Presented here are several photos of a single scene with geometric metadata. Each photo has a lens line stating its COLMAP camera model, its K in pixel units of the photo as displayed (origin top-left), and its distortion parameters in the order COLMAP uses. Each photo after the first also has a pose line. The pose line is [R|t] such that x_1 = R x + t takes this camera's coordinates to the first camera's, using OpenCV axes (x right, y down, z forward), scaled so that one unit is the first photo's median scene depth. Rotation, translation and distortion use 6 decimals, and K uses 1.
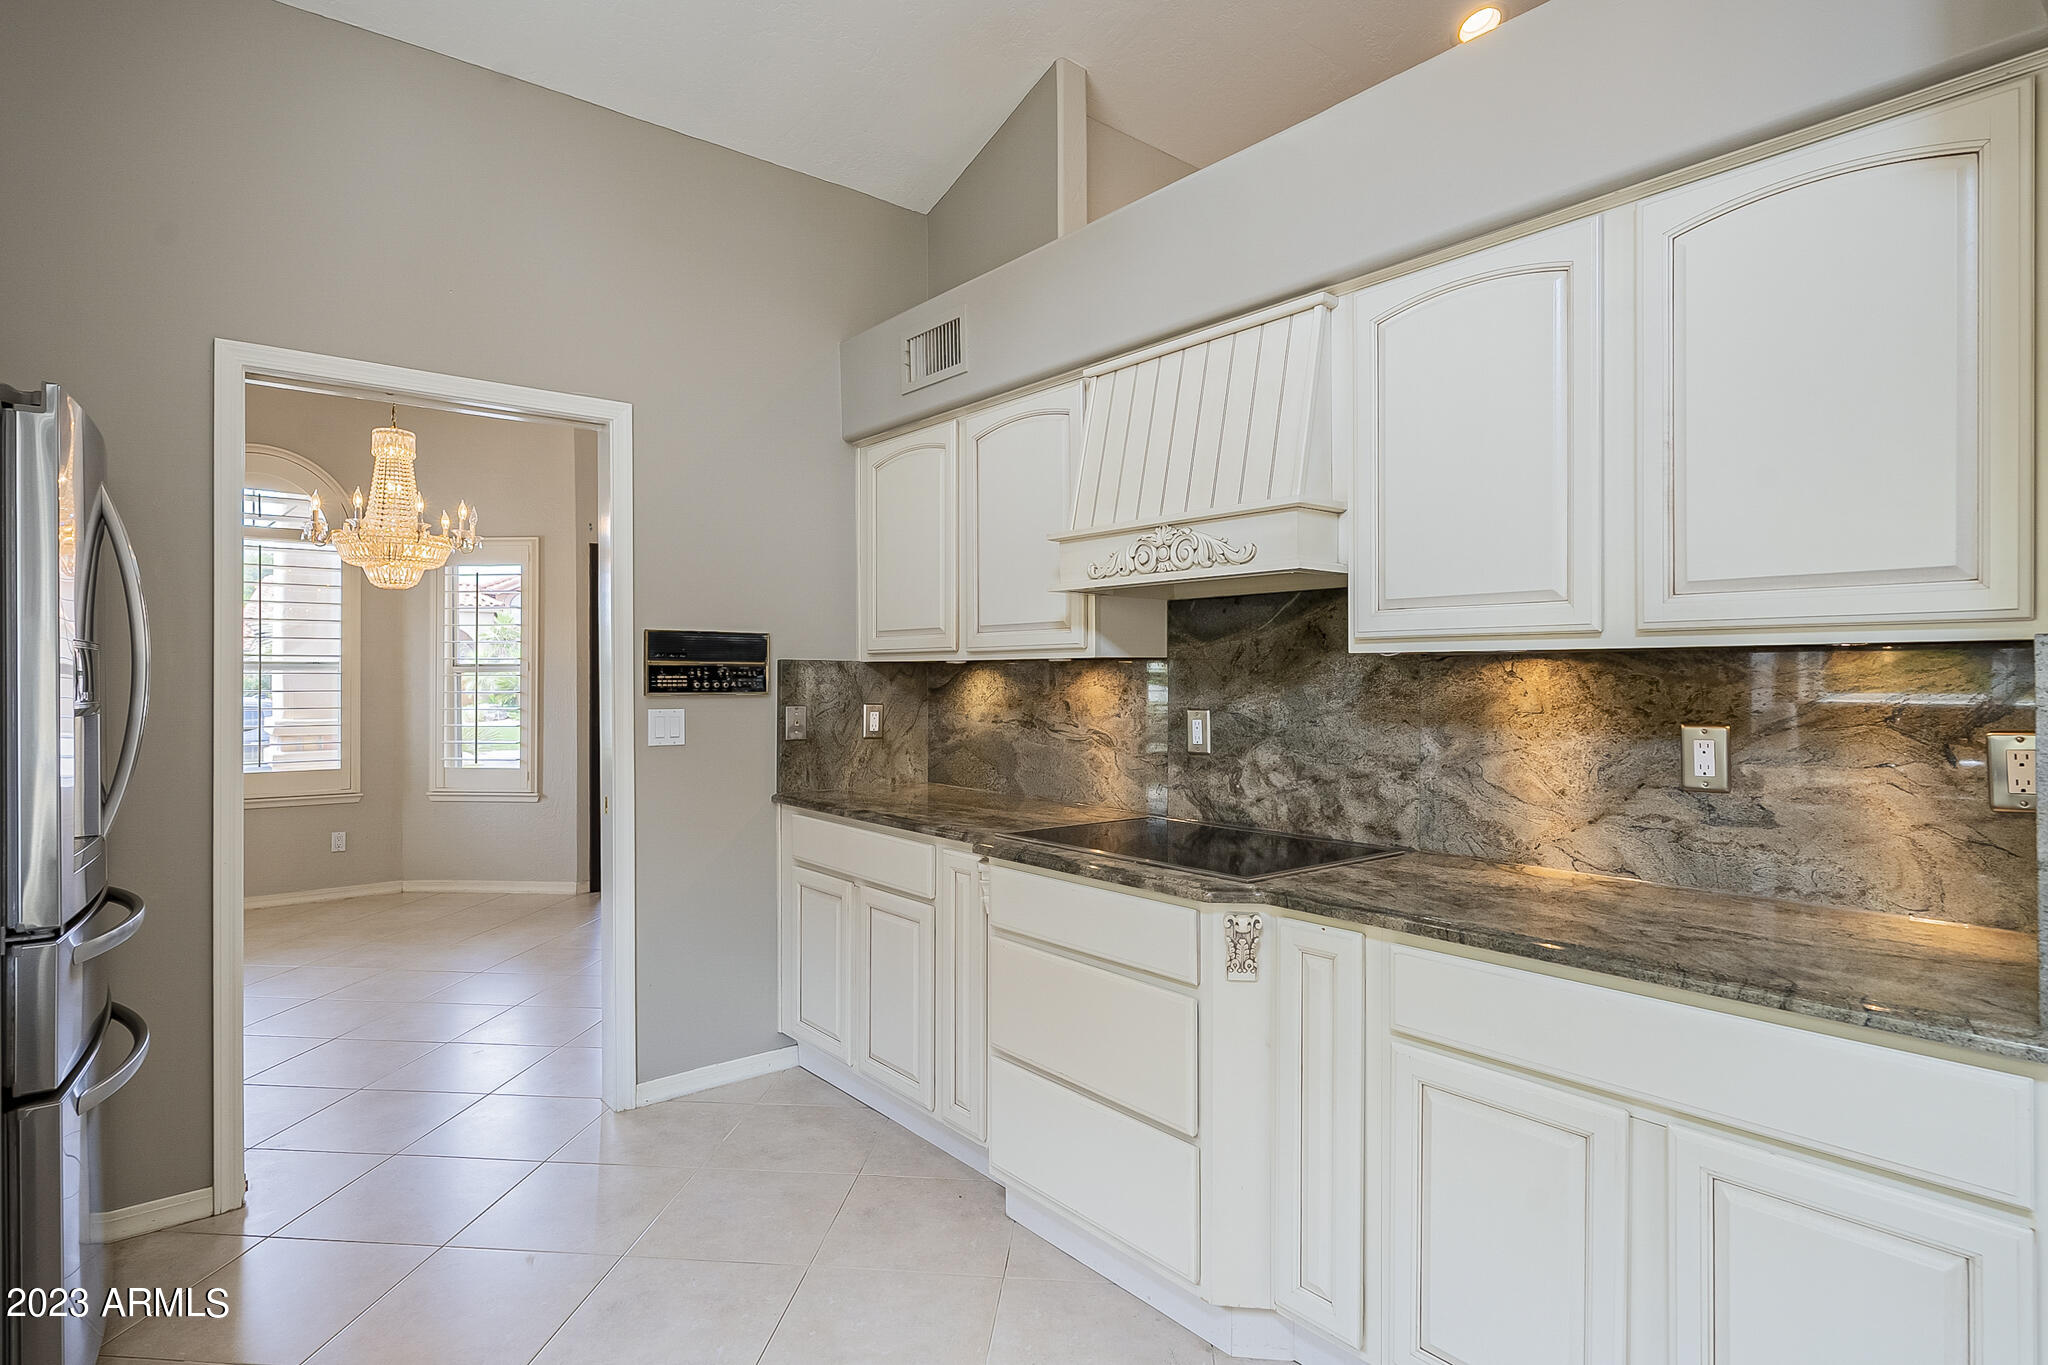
lens RADIAL K [[1061.4, 0, 1020.0], [0, 1061.4, 672.9], [0, 0, 1]] dist [-0.000485, -0.000088]
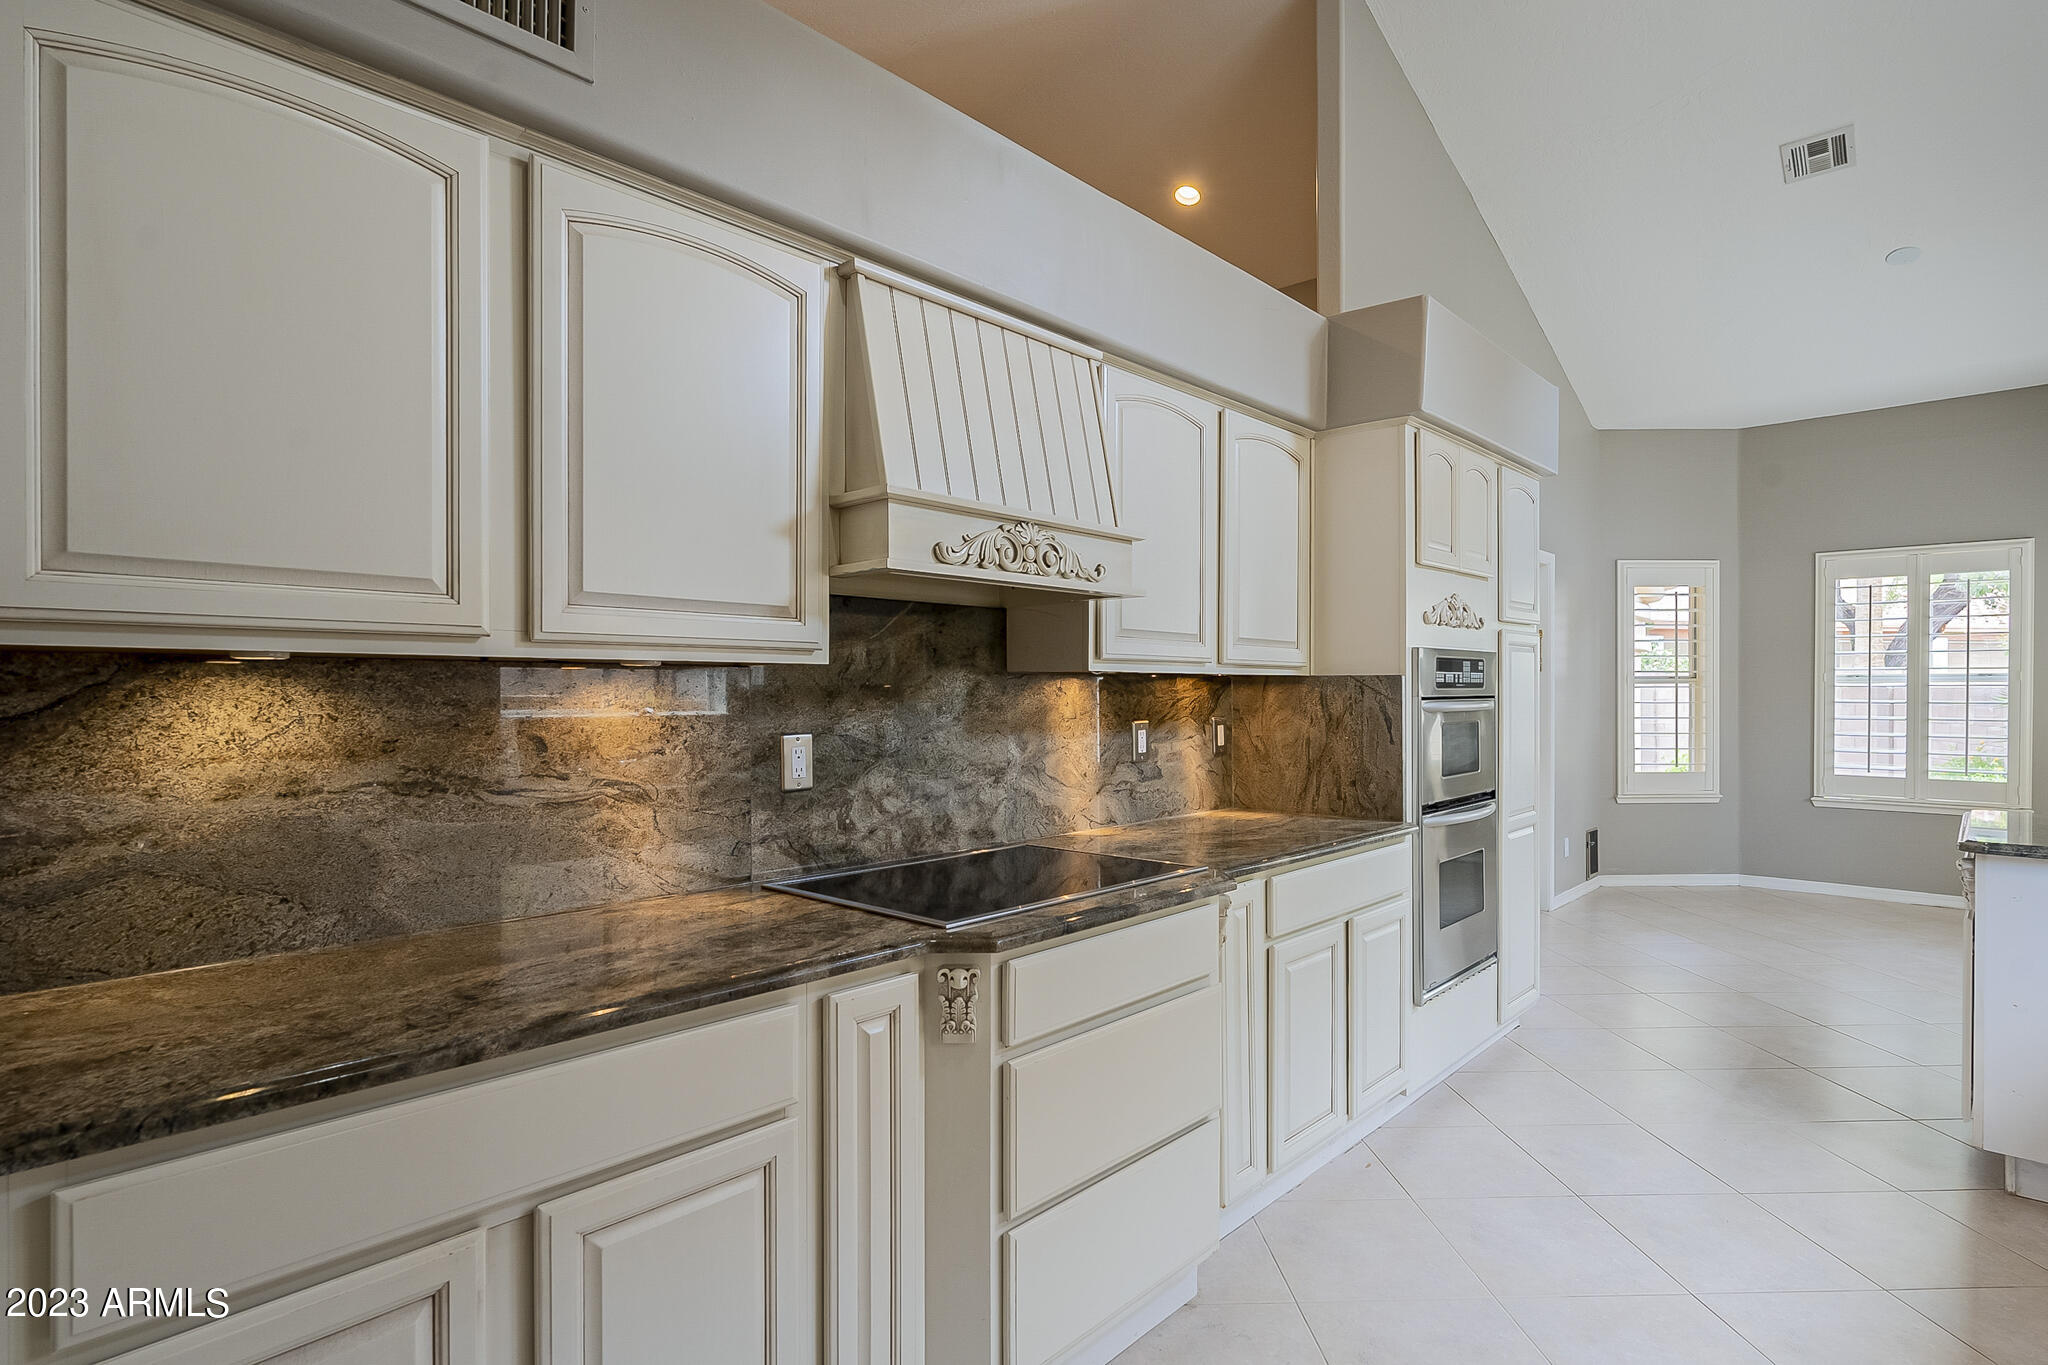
lens RADIAL K [[1030.2, 0, 1019.7], [0, 1030.2, 695.6], [0, 0, 1]] dist [-0.000650, -0.000390]
pose [[-0.130192, -0.003713, 0.991482, -0.612658], [-0.002492, 0.999991, 0.003418, 0.003431], [-0.991486, -0.002026, -0.130200, 0.950256]]
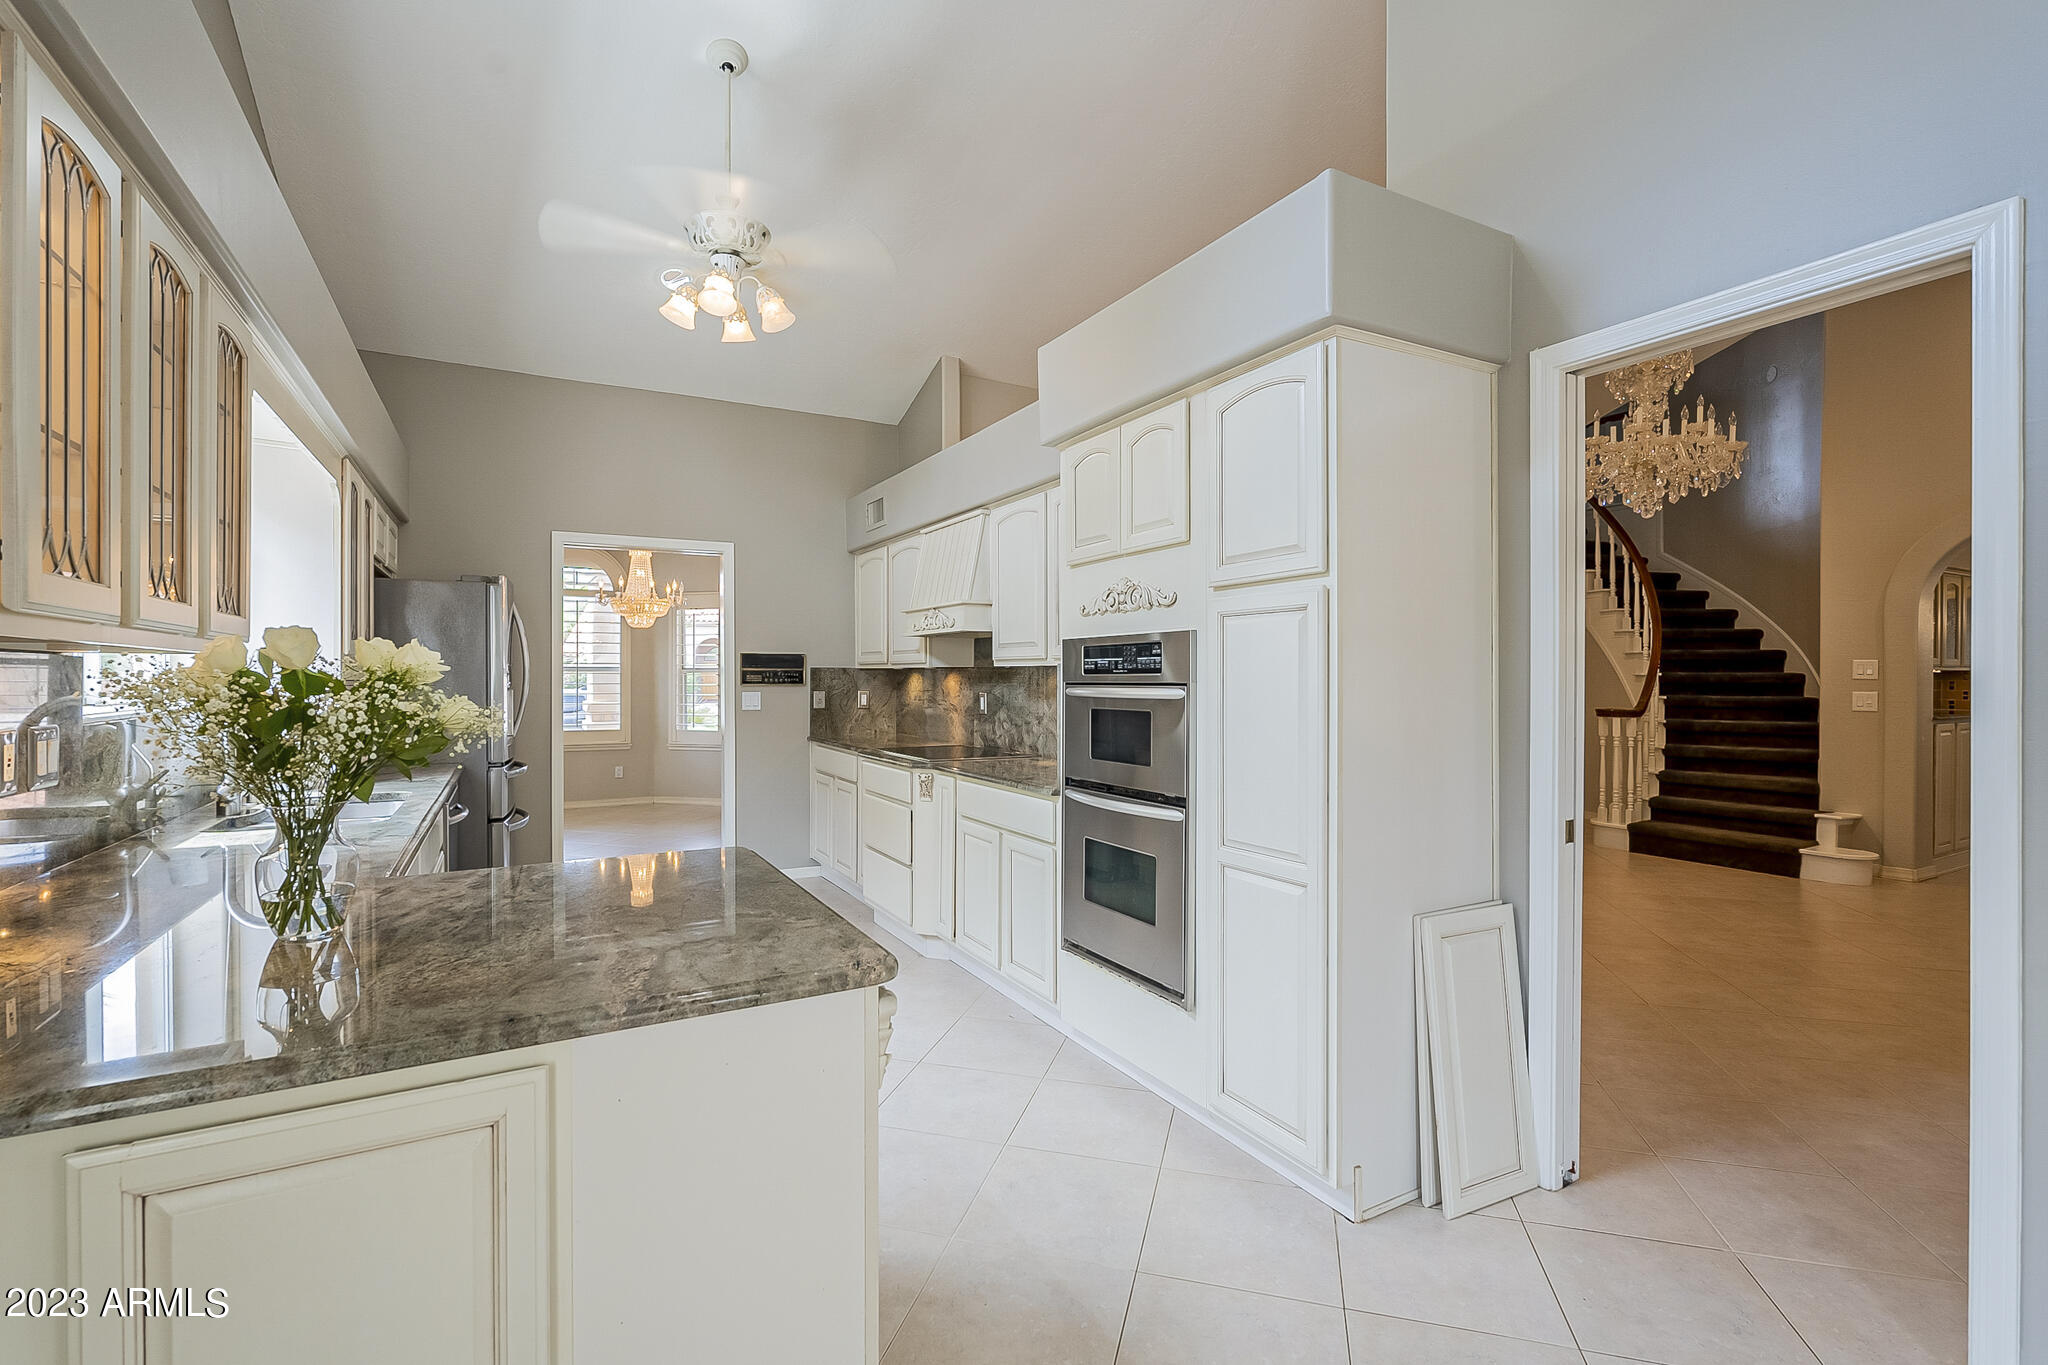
lens RADIAL K [[904.2, 0, 1017.8], [0, 904.2, 676.1], [0, 0, 1]] dist [-0.000274, -0.000056]
pose [[0.984076, 0.001581, -0.177743, 0.550598], [-0.000944, 0.999993, 0.003671, -0.003876], [0.177748, -0.003444, 0.984070, -0.707090]]
